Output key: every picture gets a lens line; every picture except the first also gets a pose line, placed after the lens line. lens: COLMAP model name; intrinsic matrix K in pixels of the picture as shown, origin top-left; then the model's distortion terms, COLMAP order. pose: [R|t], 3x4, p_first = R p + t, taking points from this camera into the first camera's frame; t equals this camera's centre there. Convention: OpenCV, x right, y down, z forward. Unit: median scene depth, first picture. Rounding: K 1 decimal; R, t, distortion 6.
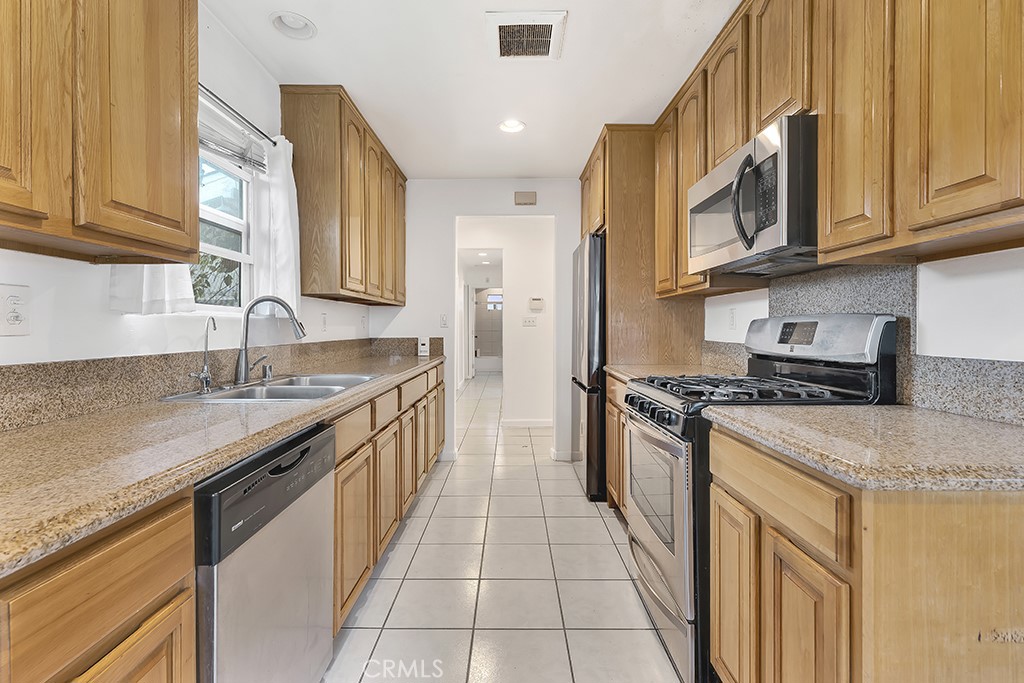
lens RADIAL K [[464.4, 0, 510.9], [0, 464.4, 331.3], [0, 0, 1]] dist [0.005476, 0.000286]
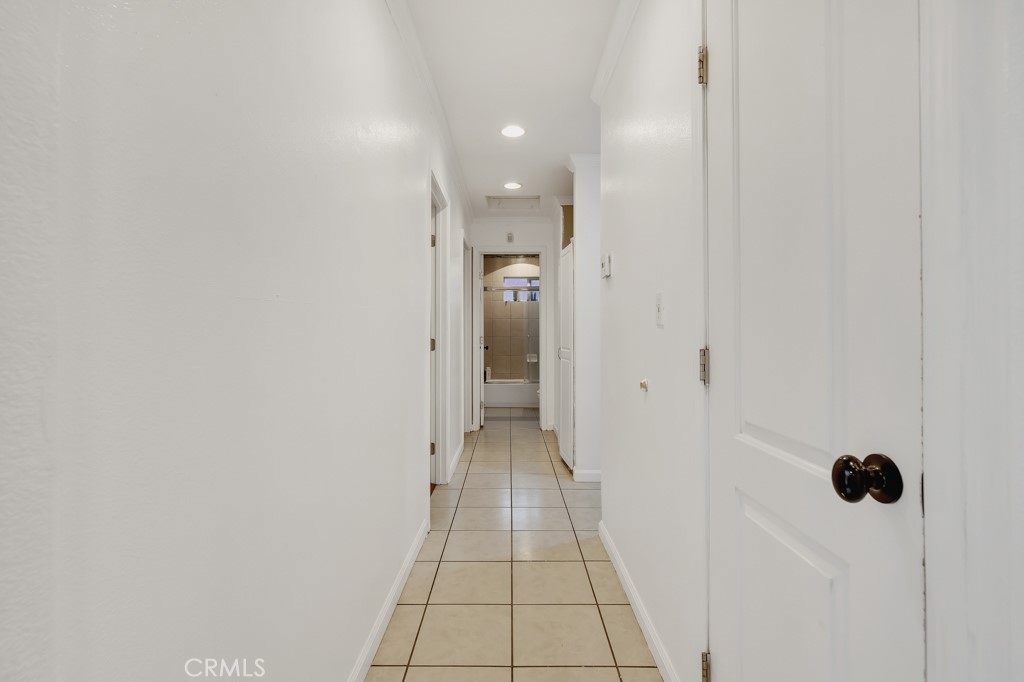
lens RADIAL K [[464.4, 0, 511.1], [0, 464.4, 336.4], [0, 0, 1]] dist [0.005476, 0.000286]
pose [[0.999999, 0.000217, -0.001661, -0.044013], [-0.000221, 0.999997, -0.002582, 0.000610], [0.001661, 0.002582, 0.999995, 0.449597]]
